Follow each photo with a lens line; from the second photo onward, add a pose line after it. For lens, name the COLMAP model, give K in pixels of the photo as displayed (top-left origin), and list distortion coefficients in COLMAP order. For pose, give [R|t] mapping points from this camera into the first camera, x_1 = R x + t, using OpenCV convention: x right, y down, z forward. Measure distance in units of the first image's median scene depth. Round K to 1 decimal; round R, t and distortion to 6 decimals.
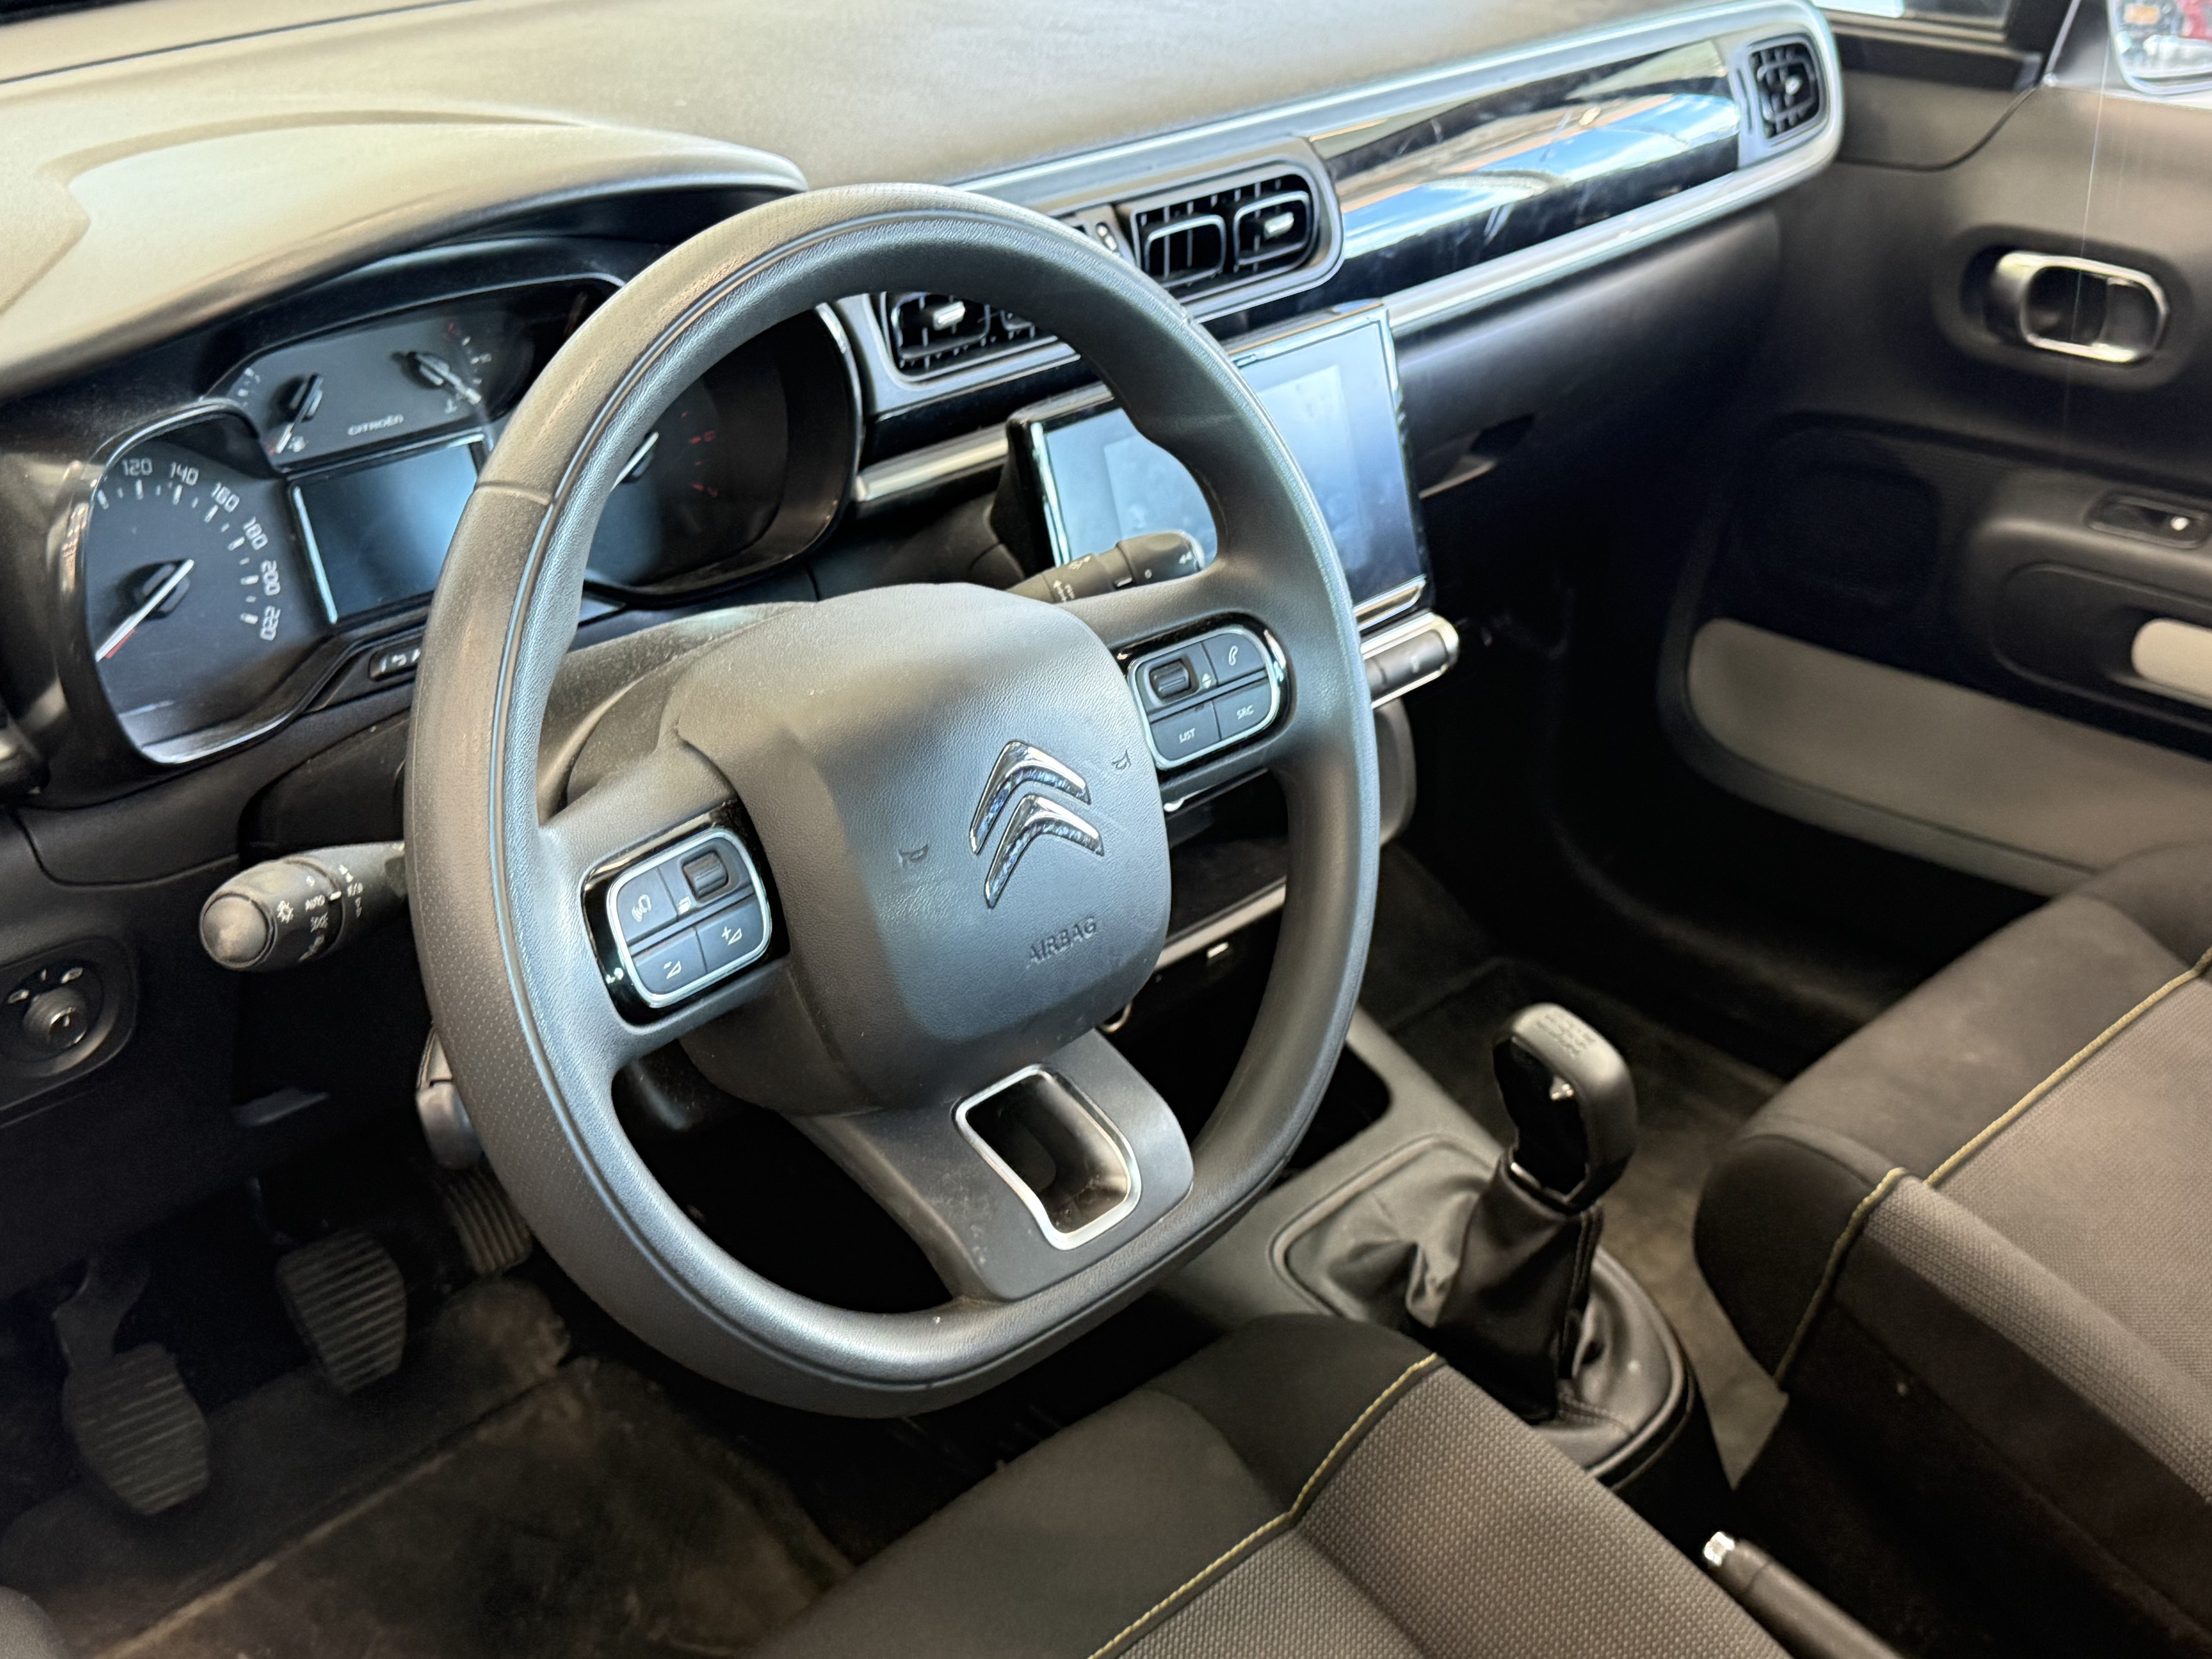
lens RADIAL K [[2519.4, 0, 1110.6], [0, 2519.4, 815.3], [0, 0, 1]] dist [-0.032439, 0.000000]
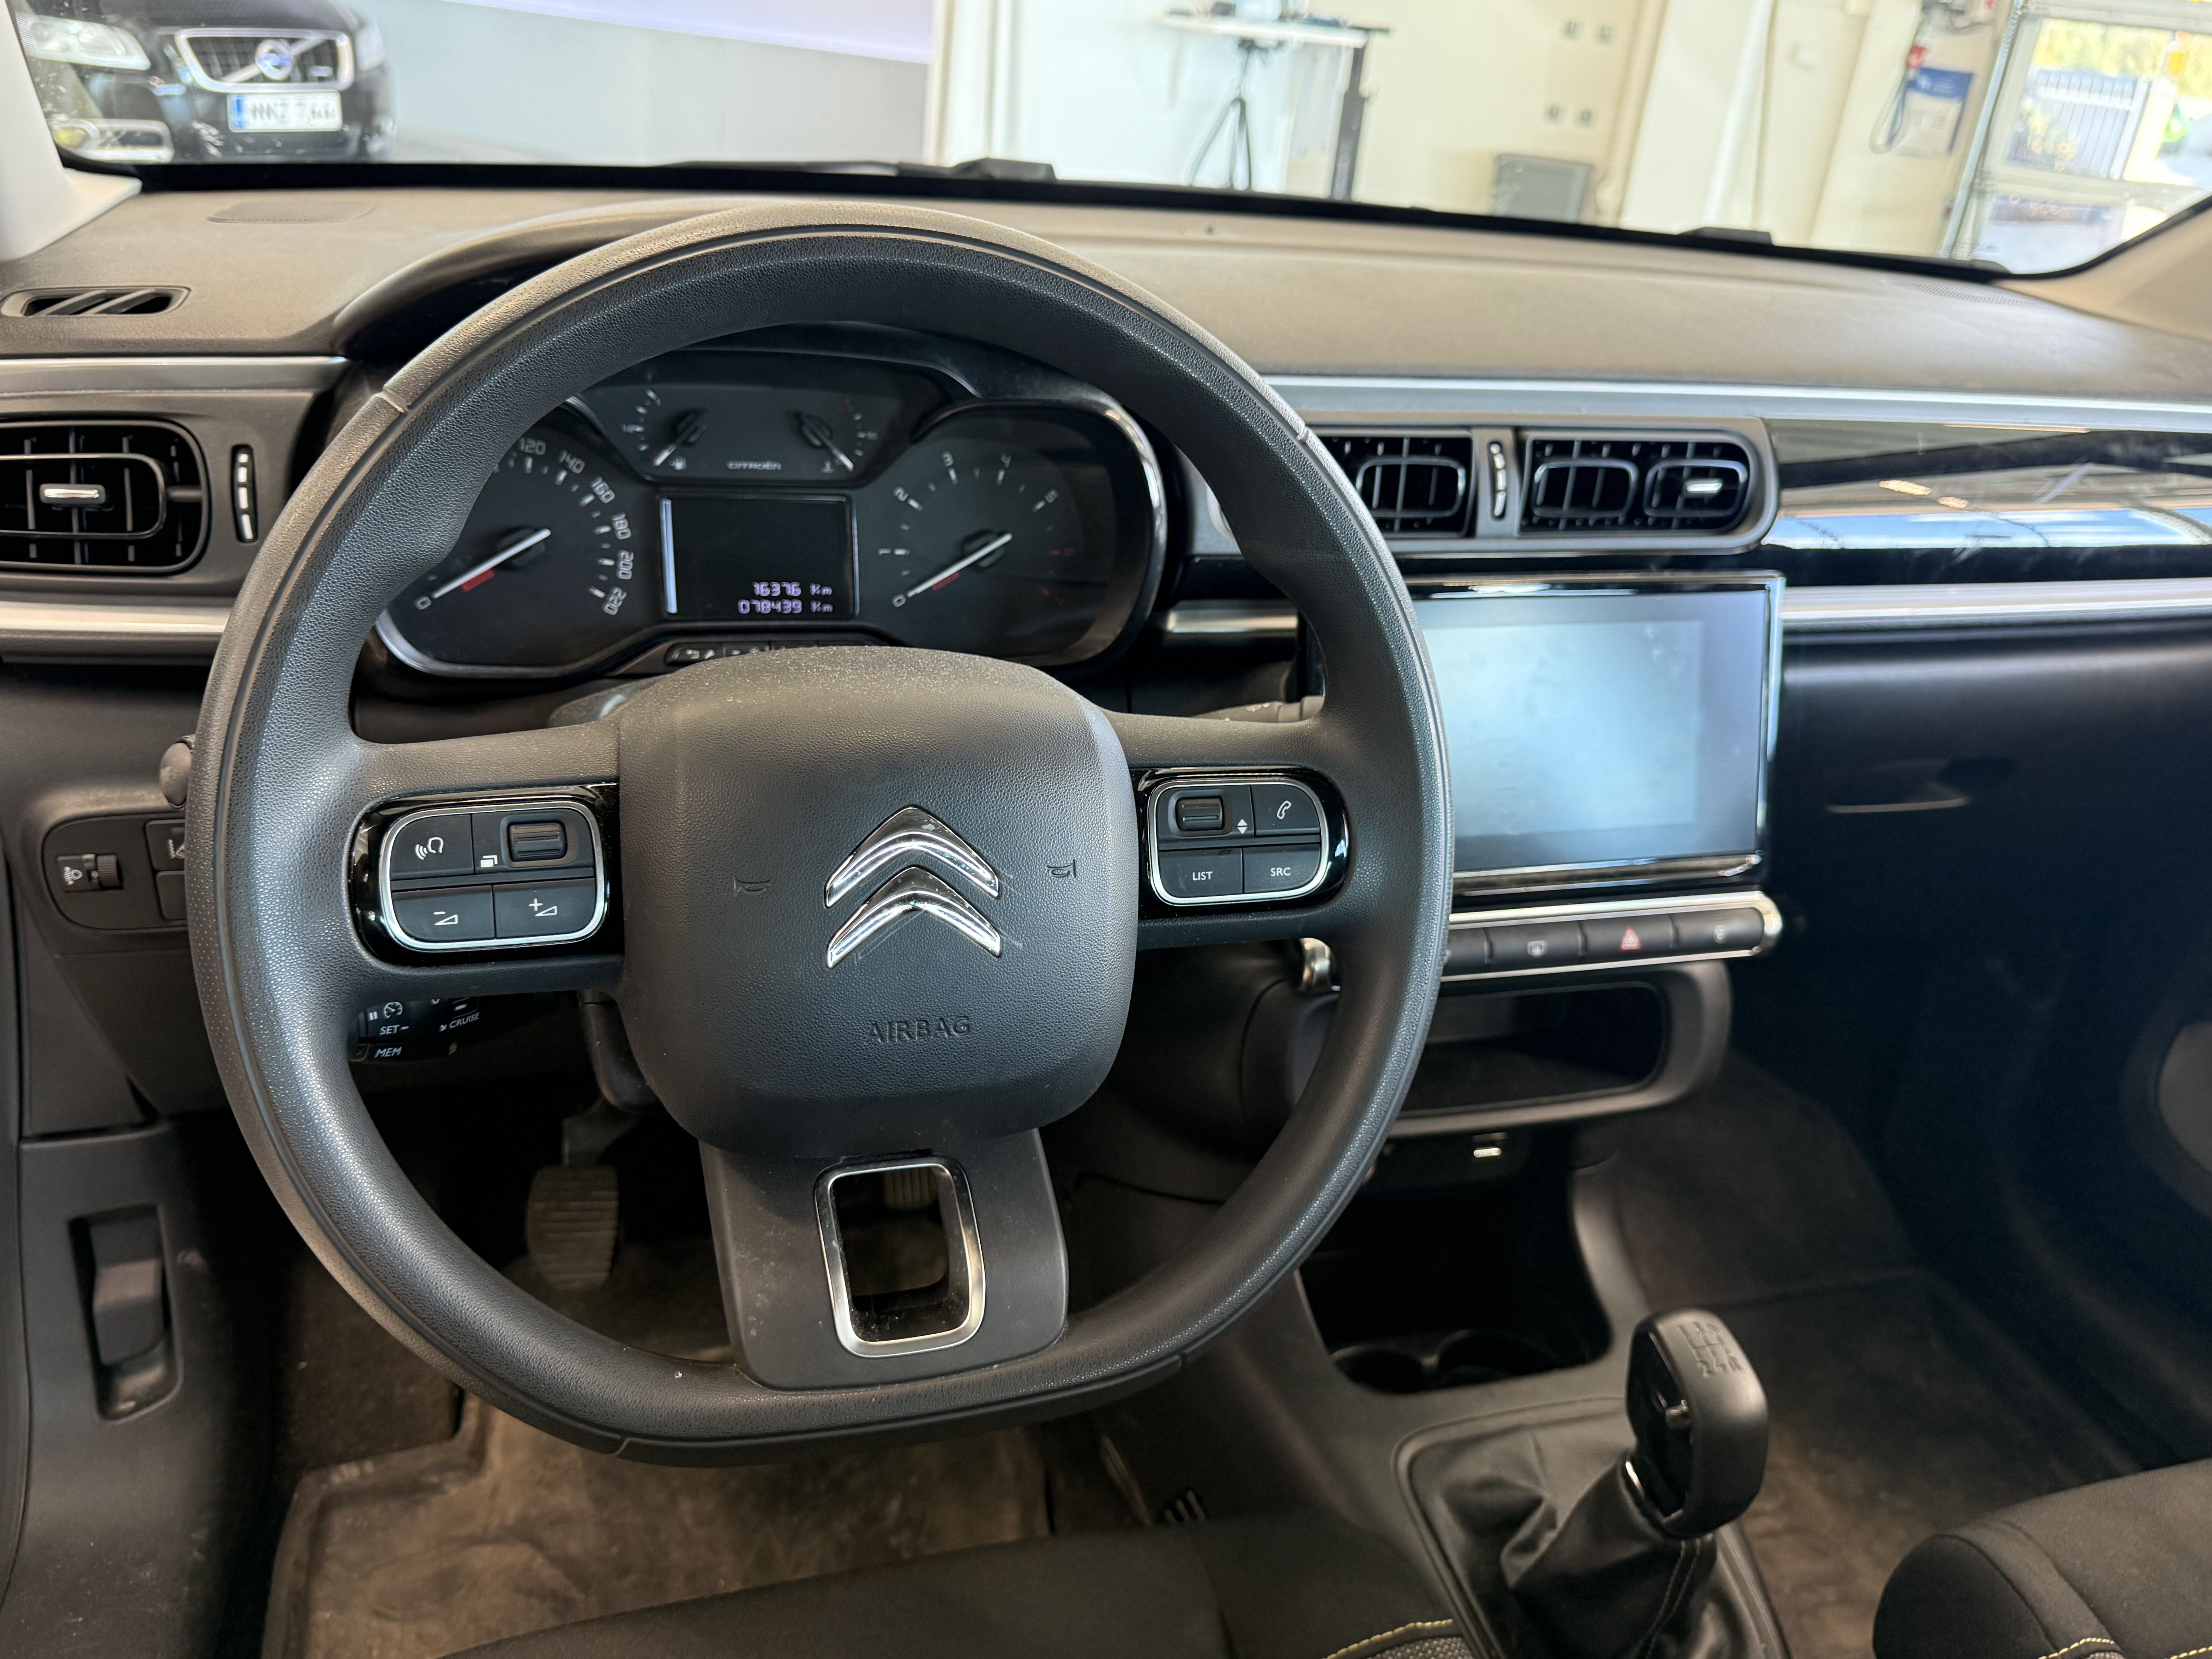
lens RADIAL K [[1679.9, 0, 1106.9], [0, 1679.9, 848.5], [0, 0, 1]] dist [-0.006092, -0.018896]
pose [[0.861446, 0.255169, -0.439090, 0.221117], [-0.286705, 0.958002, -0.005759, -0.022918], [0.419180, 0.130851, 0.898425, 0.344843]]
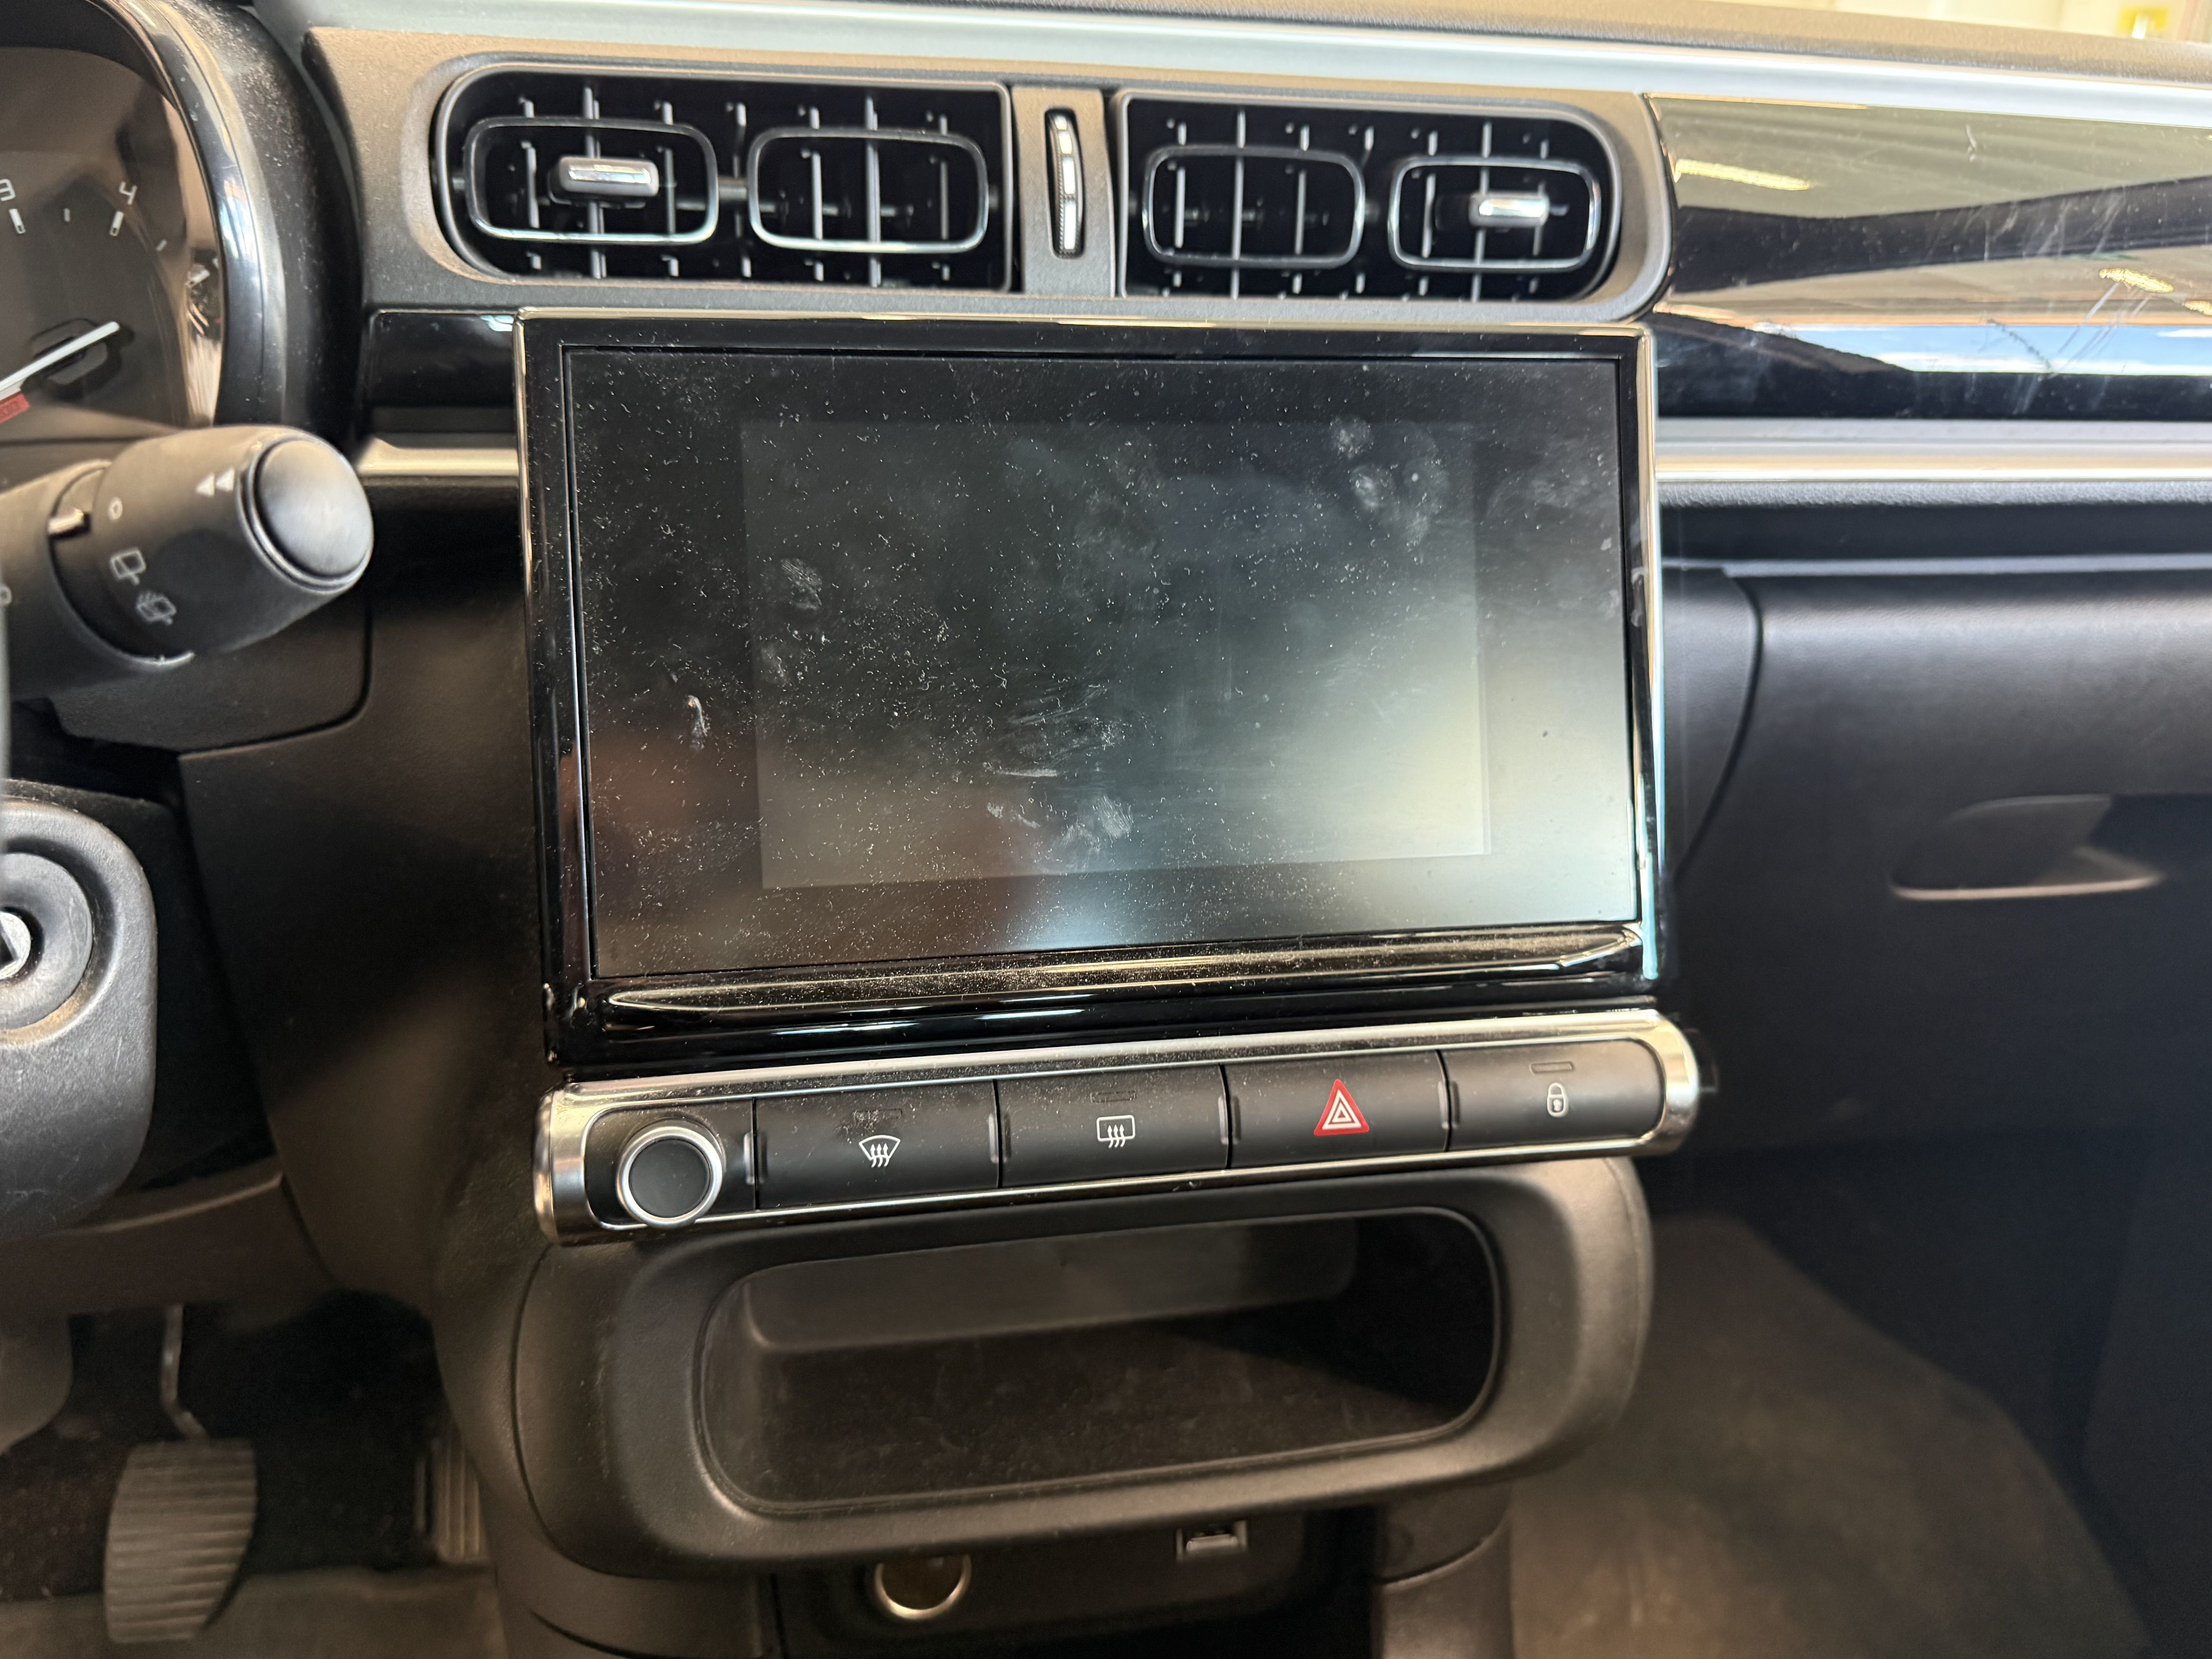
lens RADIAL K [[1679.9, 0, 1093.0], [0, 1679.9, 845.9], [0, 0, 1]] dist [-0.006092, -0.018896]
pose [[0.805498, 0.185503, -0.562816, 0.242783], [-0.285084, 0.953922, -0.093598, -0.060486], [0.519519, 0.235843, 0.821266, 0.801601]]
